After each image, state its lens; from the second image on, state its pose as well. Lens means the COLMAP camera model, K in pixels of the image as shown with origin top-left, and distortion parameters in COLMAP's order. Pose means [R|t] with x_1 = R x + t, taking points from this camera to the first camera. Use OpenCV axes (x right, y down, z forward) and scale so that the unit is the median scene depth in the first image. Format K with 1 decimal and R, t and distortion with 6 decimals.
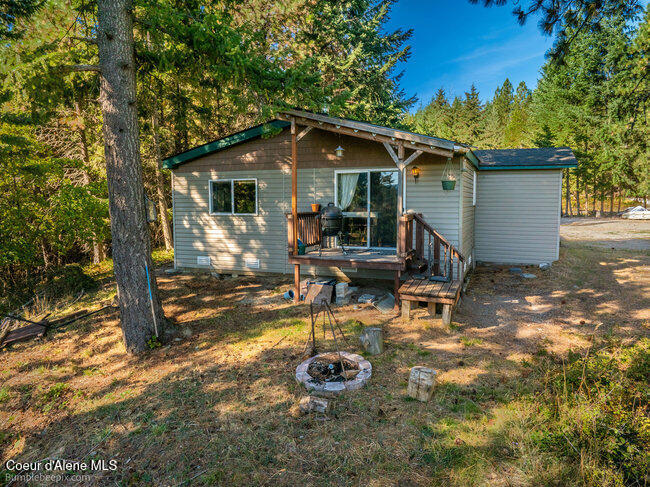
lens RADIAL K [[453.4, 0, 325.5], [0, 453.4, 243.0], [0, 0, 1]] dist [-0.044048, 0.000447]
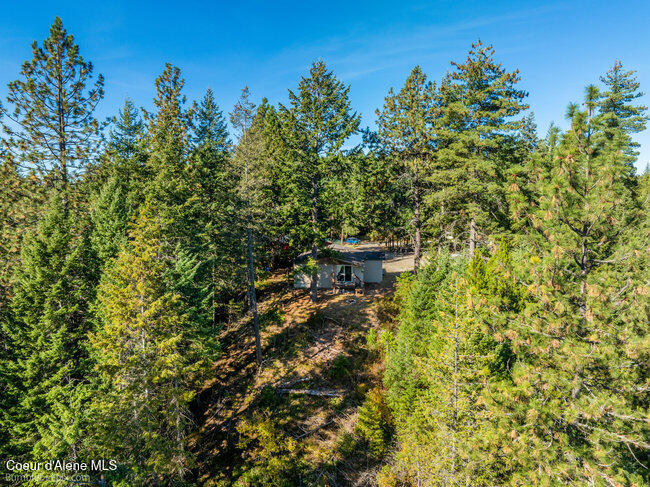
lens RADIAL K [[453.4, 0, 326.1], [0, 453.4, 243.6], [0, 0, 1]] dist [-0.044048, 0.000447]
pose [[0.948374, -0.025714, 0.316111, -1.404738], [0.026741, 0.999642, 0.001091, -0.354479], [-0.316026, 0.007419, 0.948722, -3.076065]]
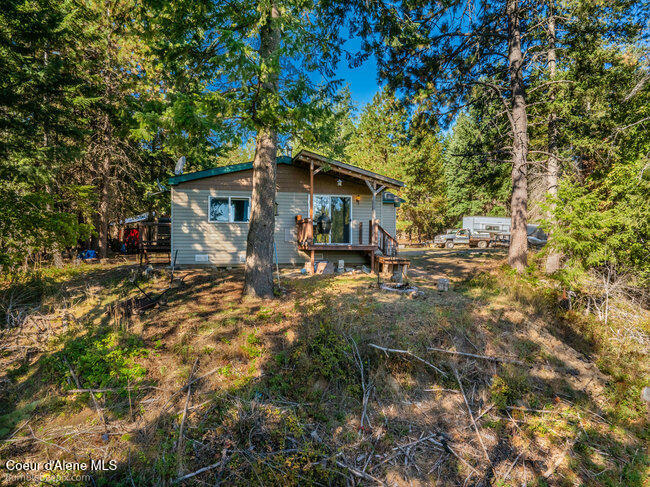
lens RADIAL K [[453.4, 0, 323.1], [0, 453.4, 244.3], [0, 0, 1]] dist [-0.044048, 0.000447]
pose [[0.801288, 0.003653, 0.598267, -0.780429], [0.051958, 0.995778, -0.075671, 0.116661], [-0.596018, 0.091719, 0.797716, -0.232255]]
